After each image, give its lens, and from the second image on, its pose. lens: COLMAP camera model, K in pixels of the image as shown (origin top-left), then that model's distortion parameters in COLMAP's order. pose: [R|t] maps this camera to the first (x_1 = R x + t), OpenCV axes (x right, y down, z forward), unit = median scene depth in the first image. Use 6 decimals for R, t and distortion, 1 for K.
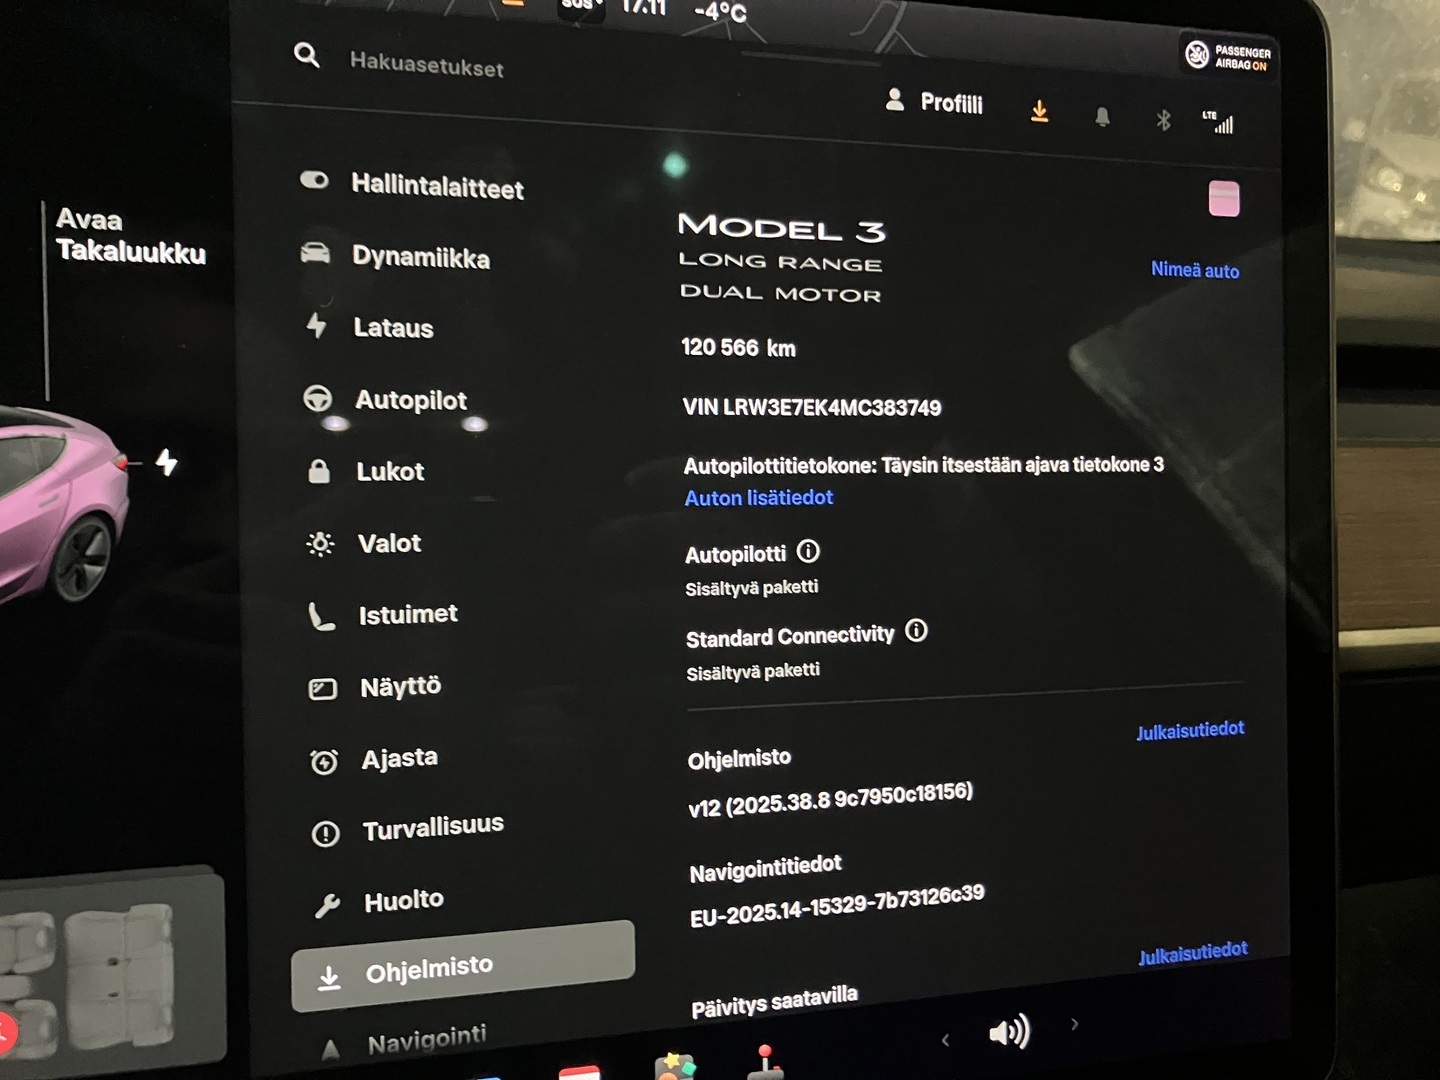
lens RADIAL K [[1176.5, 0, 729.2], [0, 1176.5, 530.3], [0, 0, 1]] dist [0.016233, -0.006313]
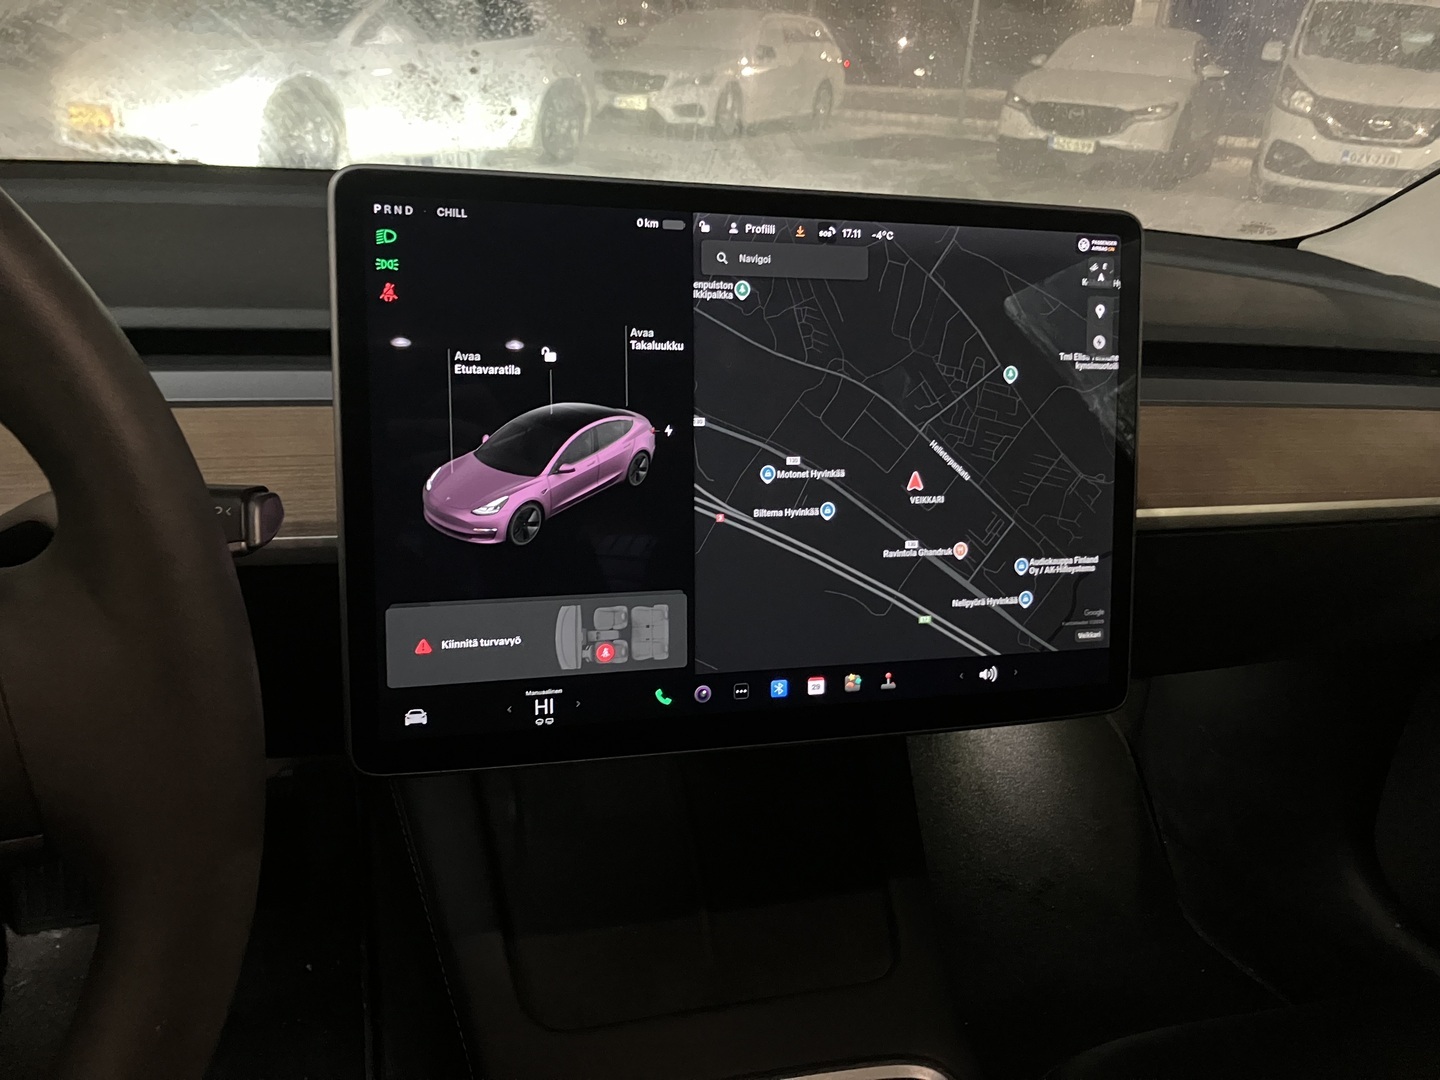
lens RADIAL K [[1176.5, 0, 710.4], [0, 1176.5, 536.4], [0, 0, 1]] dist [0.016233, -0.006313]
pose [[0.998686, 0.004675, 0.051040, -0.515688], [-0.009357, 0.995727, 0.091874, -0.063250], [-0.050392, -0.092231, 0.994462, -1.512156]]
